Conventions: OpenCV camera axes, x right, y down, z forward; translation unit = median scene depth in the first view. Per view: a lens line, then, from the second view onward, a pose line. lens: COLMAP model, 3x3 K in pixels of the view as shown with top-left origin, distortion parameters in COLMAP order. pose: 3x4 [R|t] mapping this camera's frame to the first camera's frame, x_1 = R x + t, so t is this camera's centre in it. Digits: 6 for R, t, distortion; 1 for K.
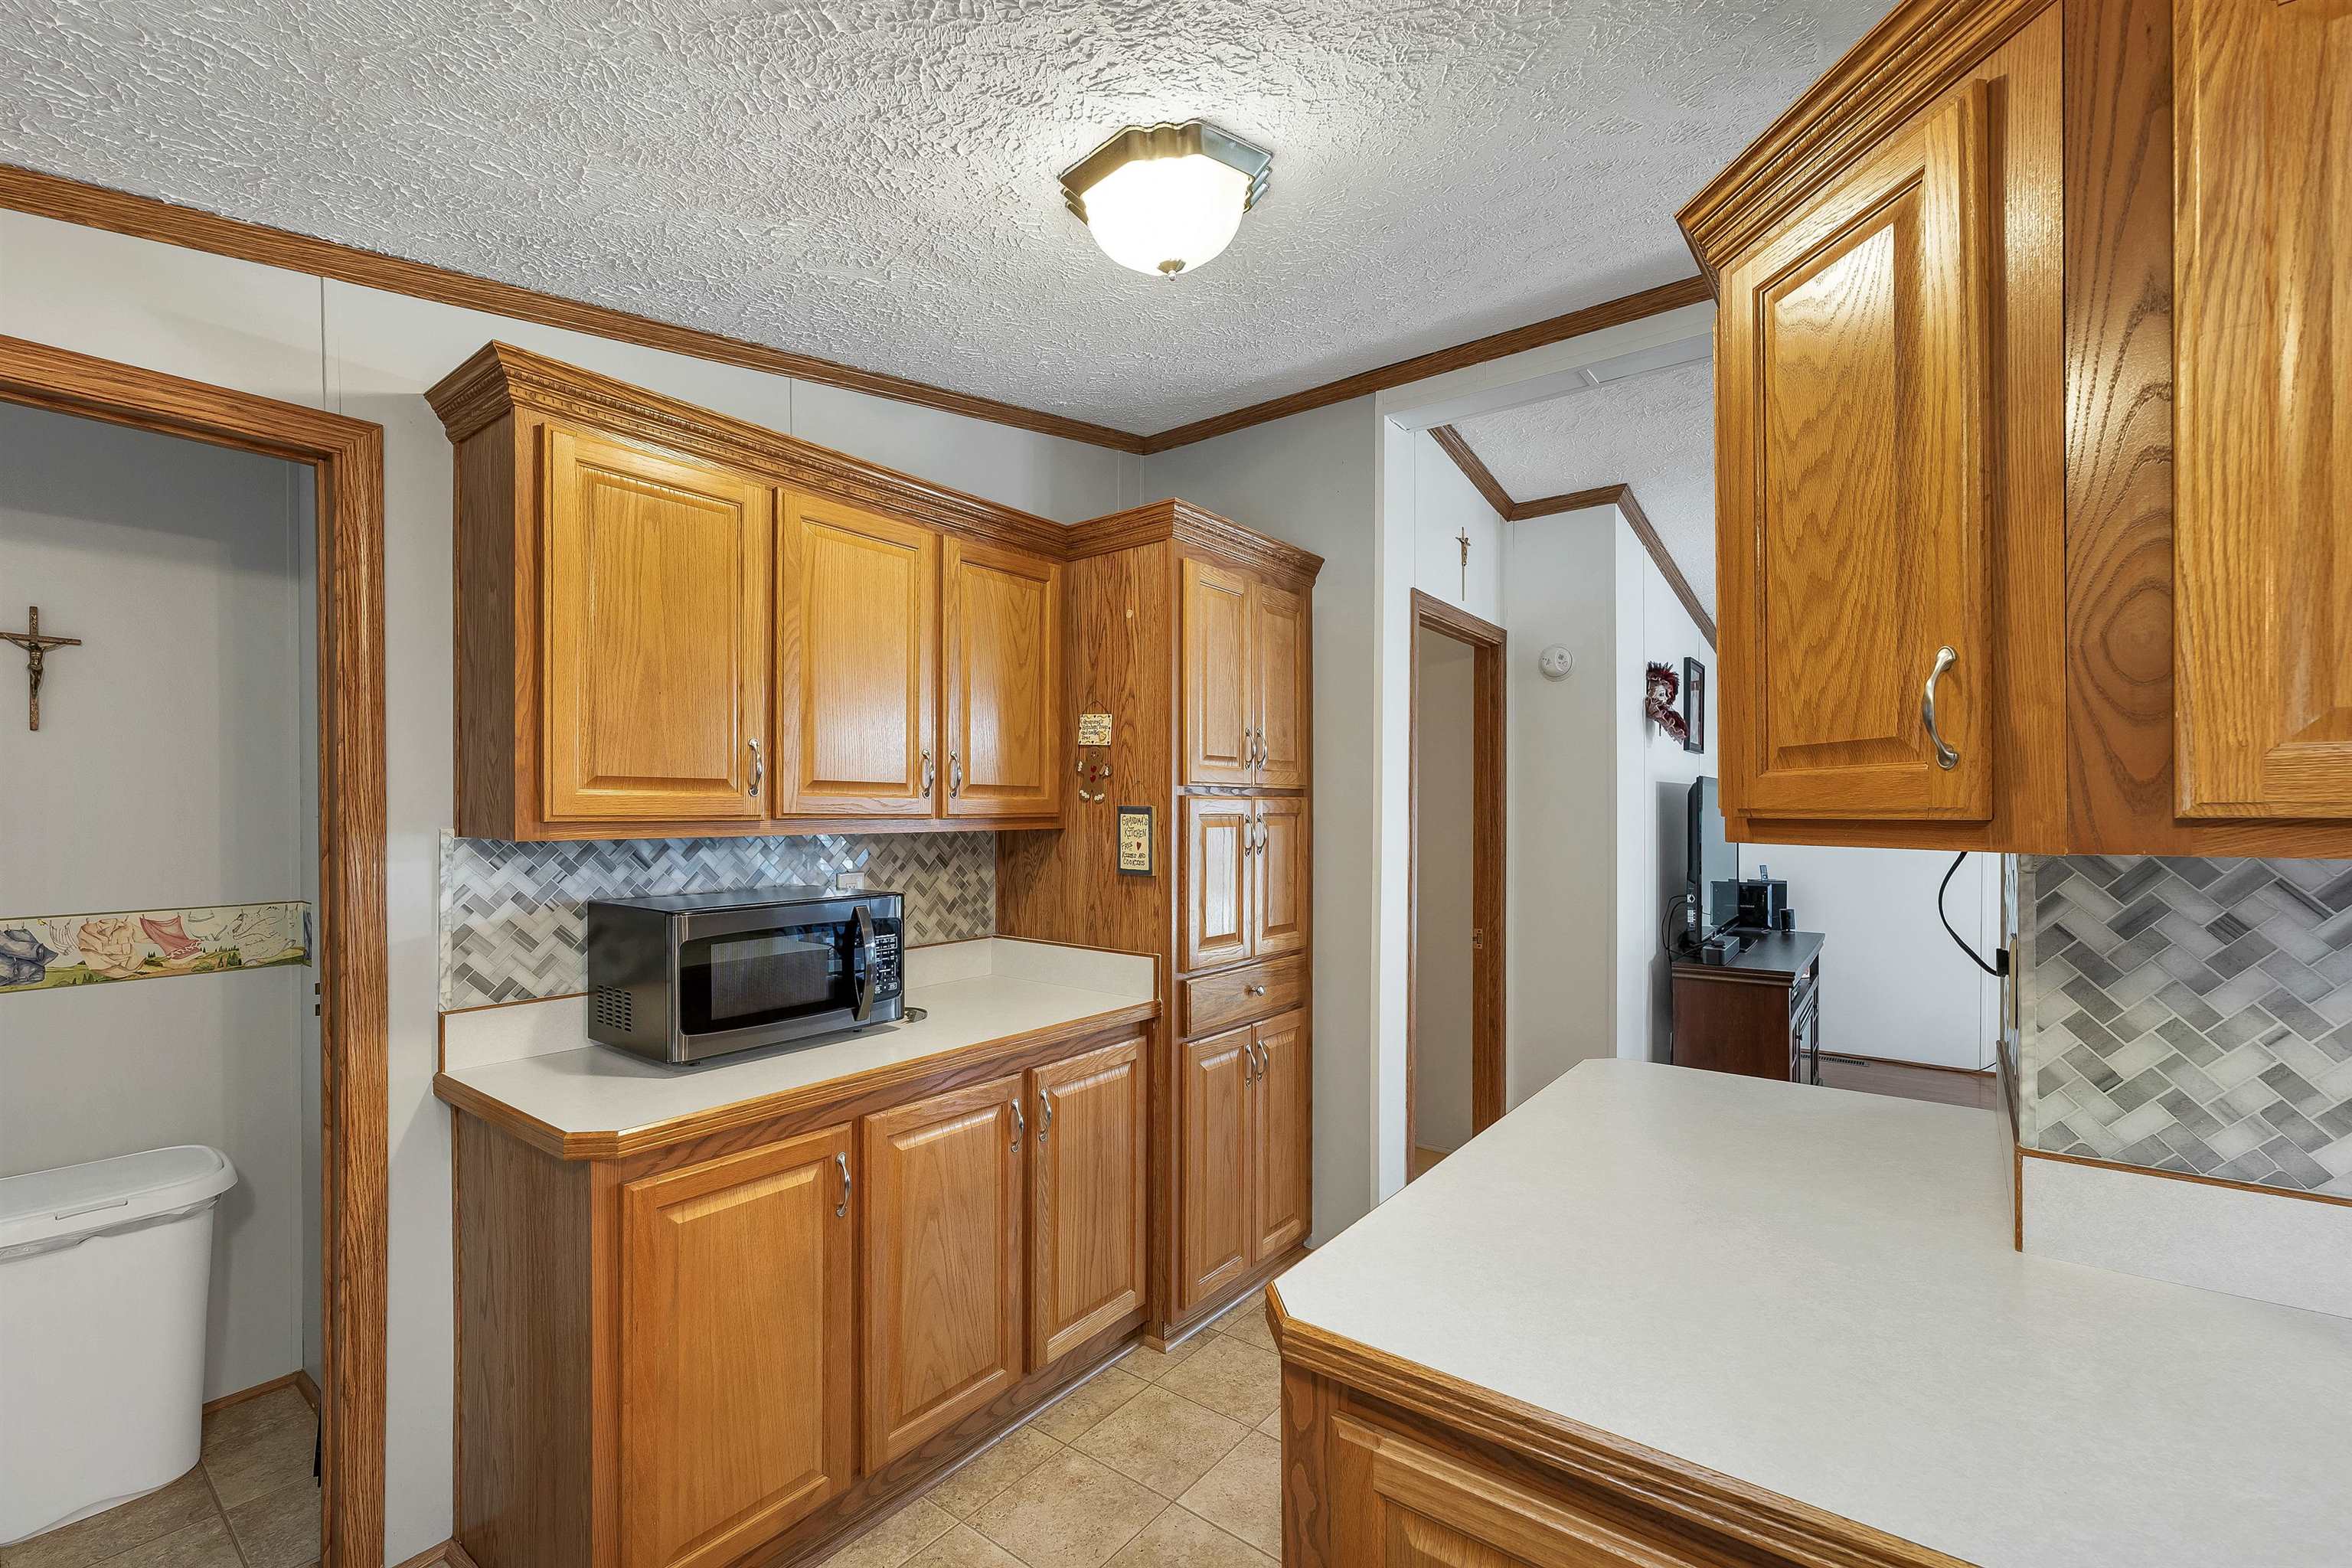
lens RADIAL K [[997.9, 0, 1152.8], [0, 997.9, 813.3], [0, 0, 1]] dist [0.010874, -0.000980]
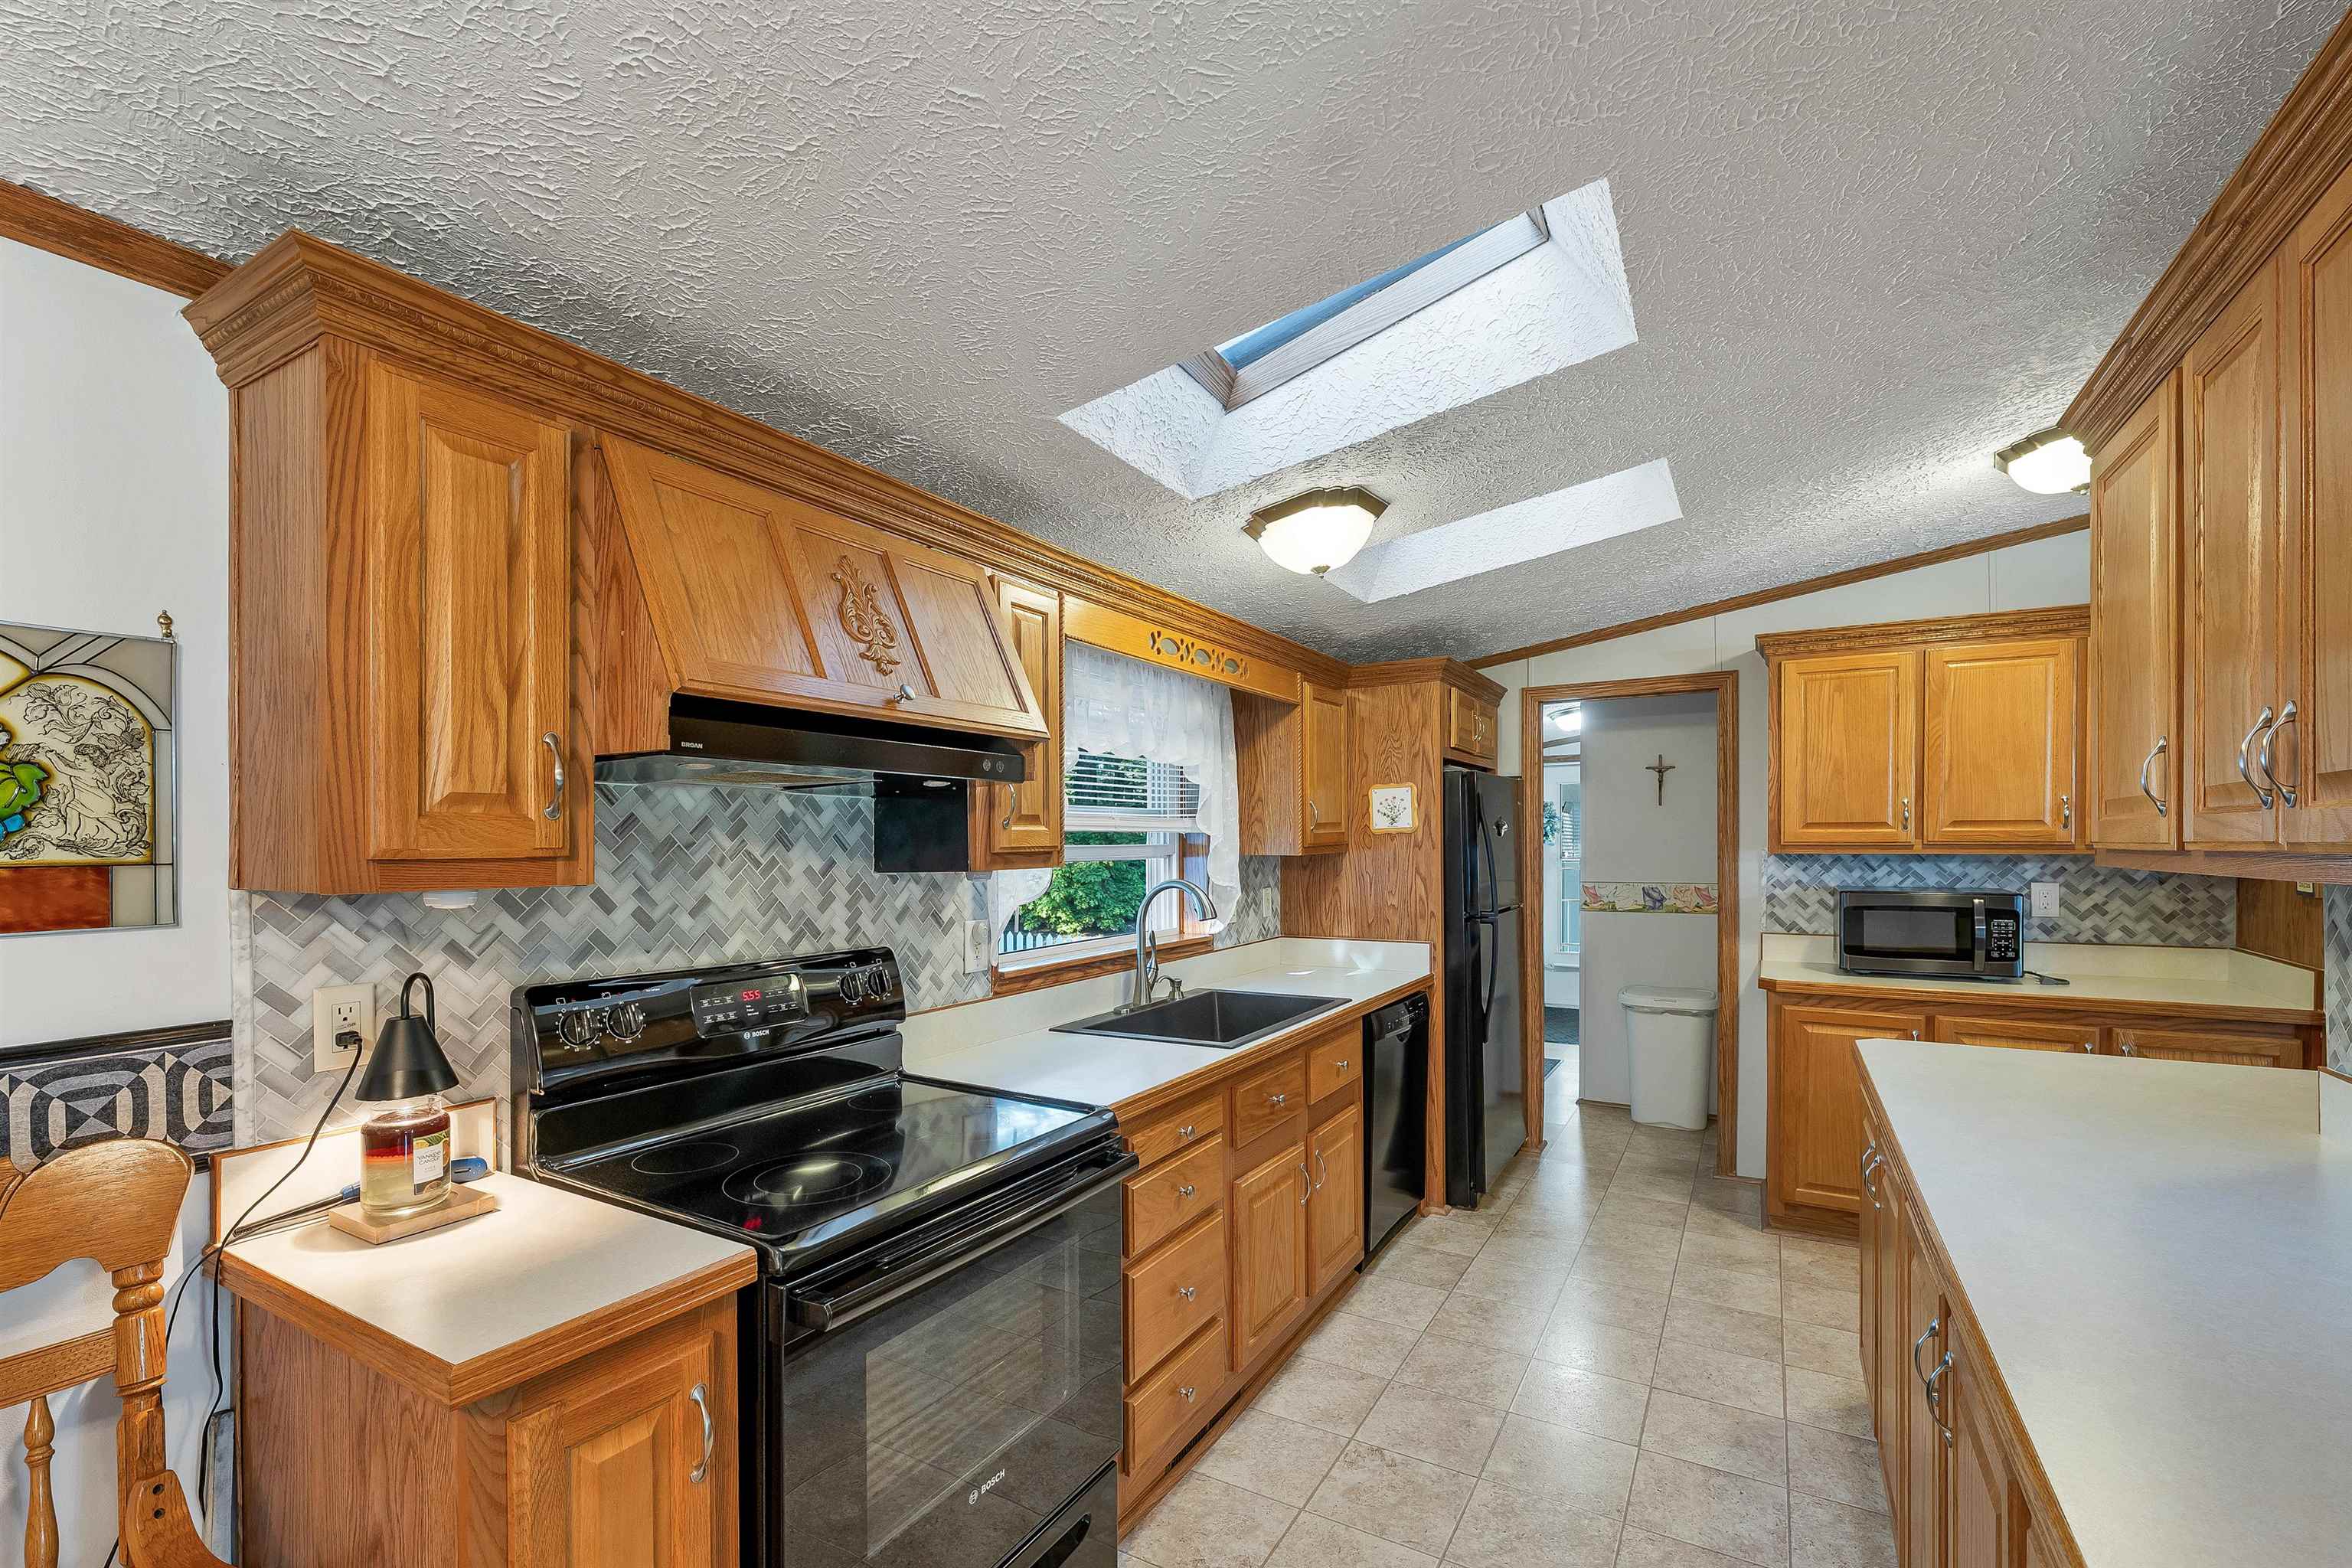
lens RADIAL K [[997.9, 0, 1178.1], [0, 997.9, 851.0], [0, 0, 1]] dist [0.010874, -0.000980]
pose [[0.144214, 0.012546, -0.989467, 1.109516], [0.000244, 0.999919, 0.012714, -0.004166], [0.989547, -0.002074, 0.144199, -0.493735]]
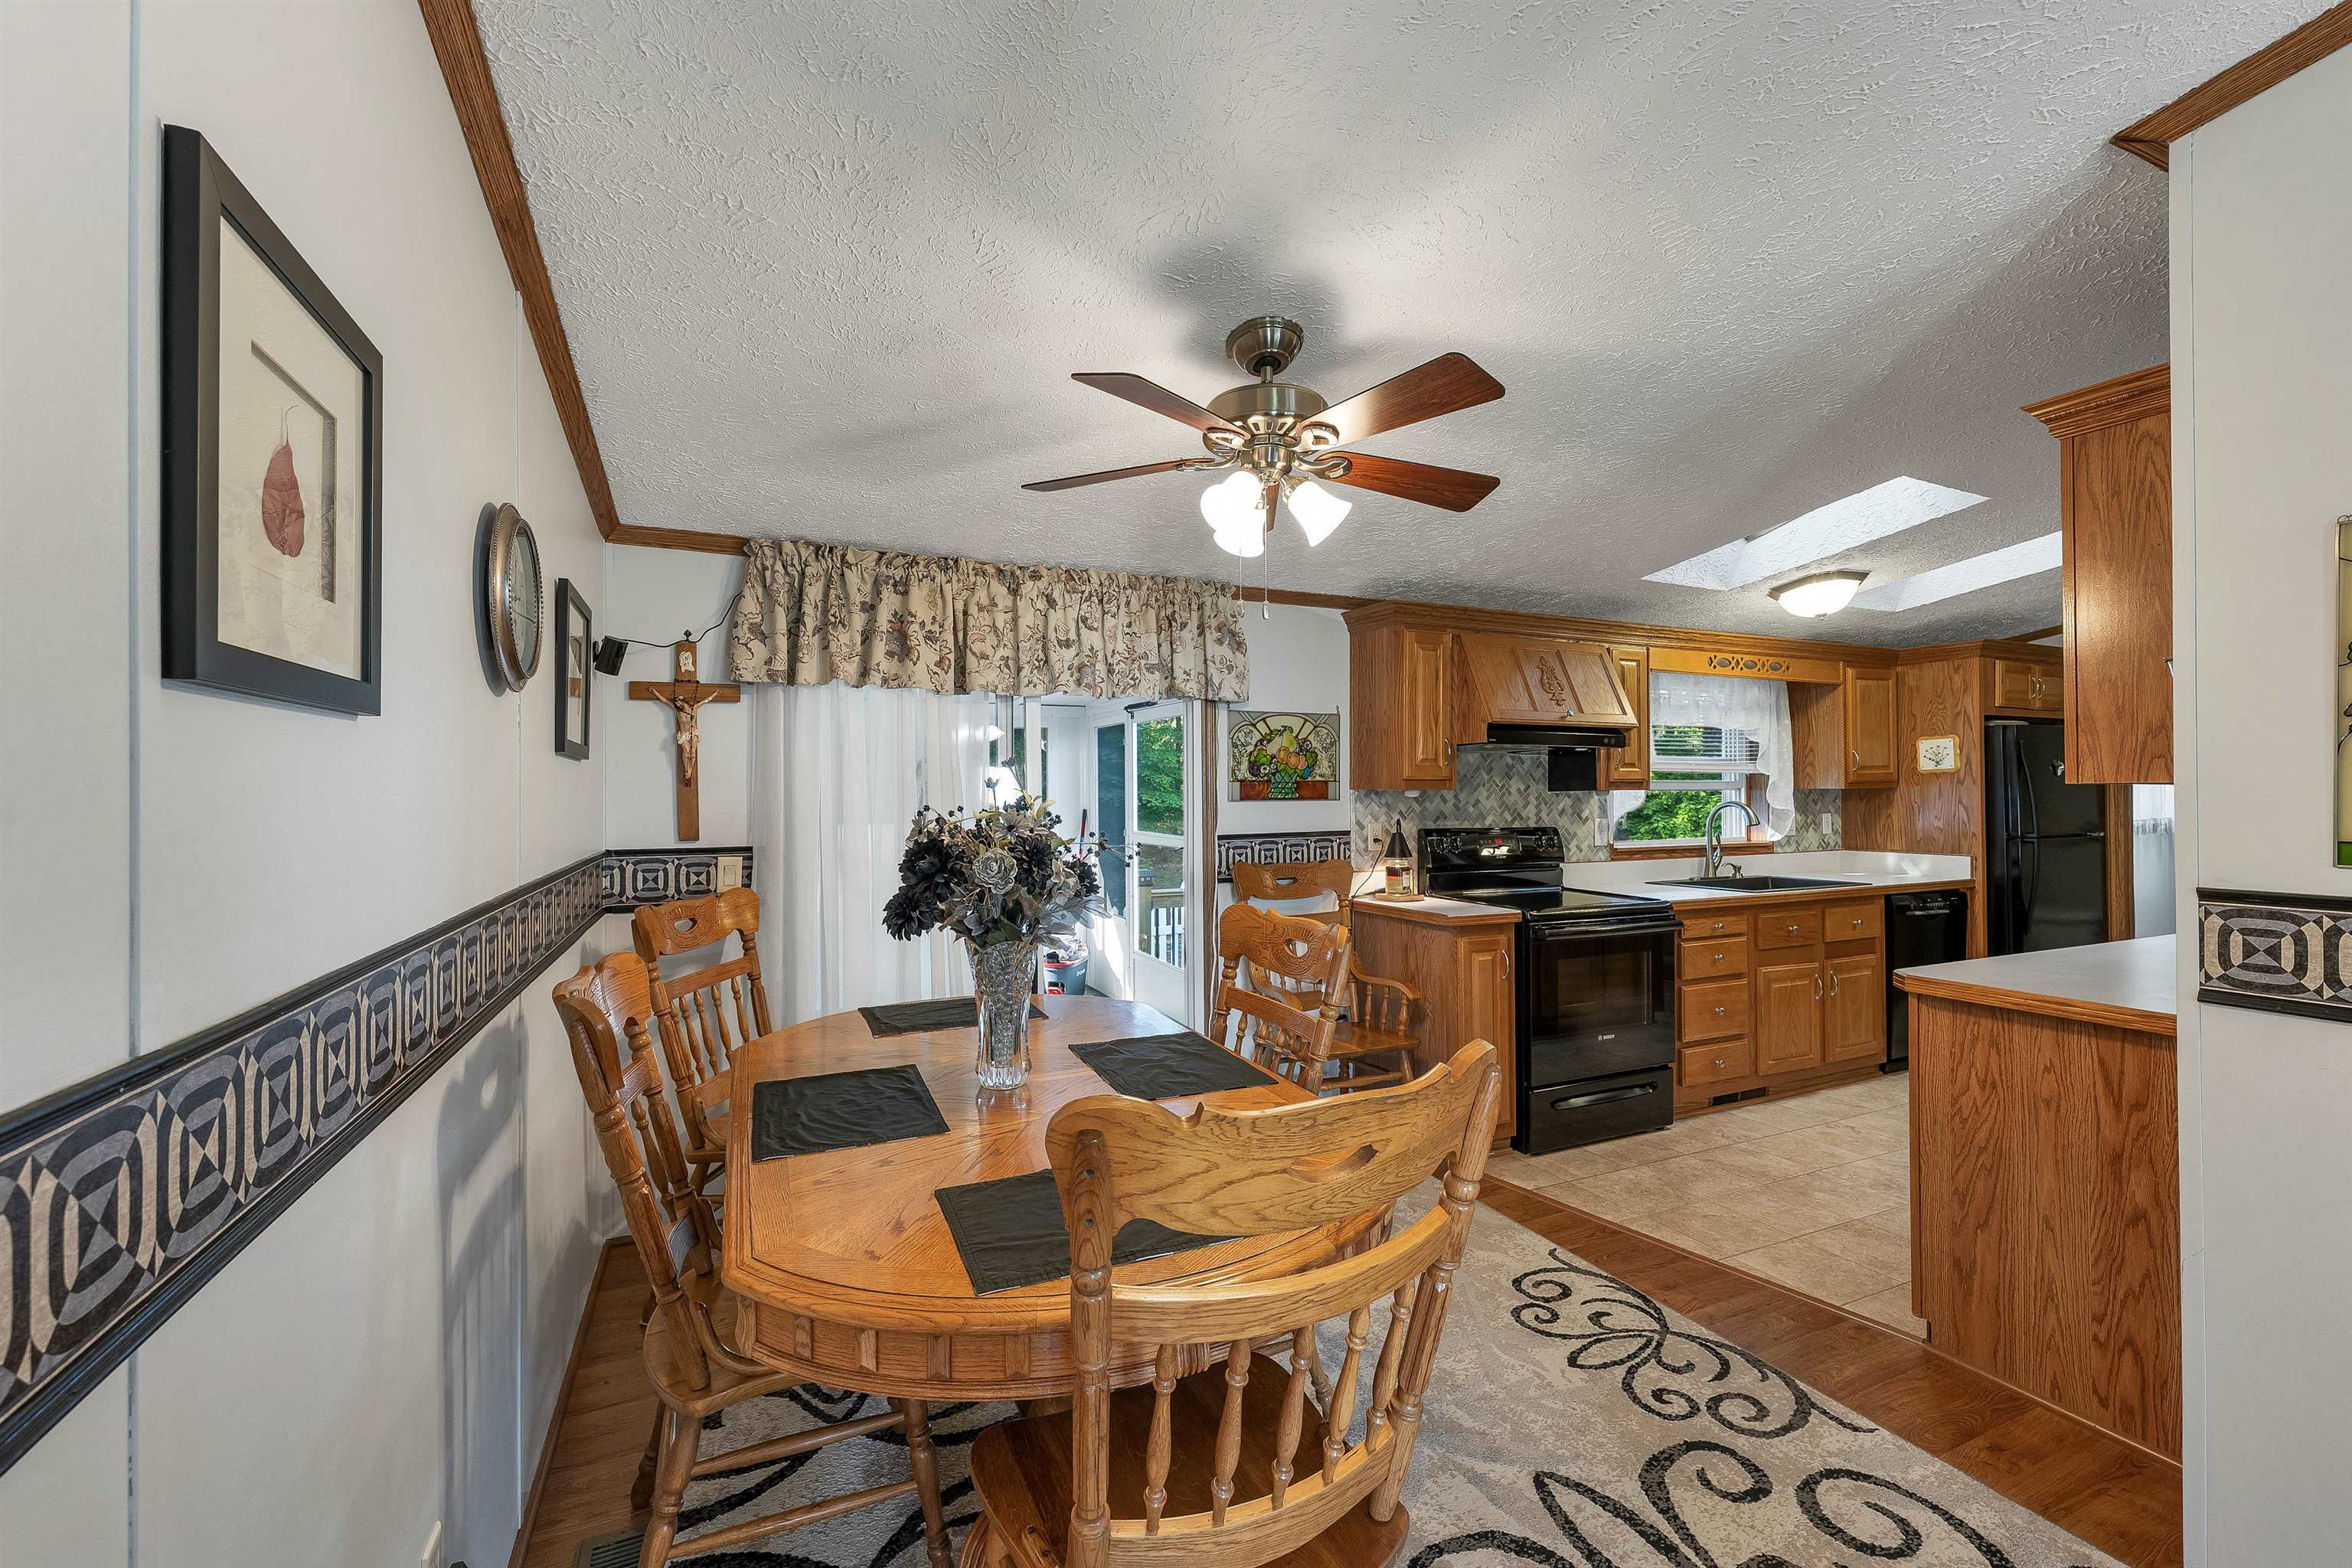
lens RADIAL K [[997.9, 0, 1164.3], [0, 997.9, 775.9], [0, 0, 1]] dist [0.010874, -0.000980]
pose [[-0.453208, -0.010132, -0.891347, 2.855843], [-0.001738, 0.999944, -0.010482, 0.032411], [0.891403, -0.003202, -0.453201, -0.385057]]
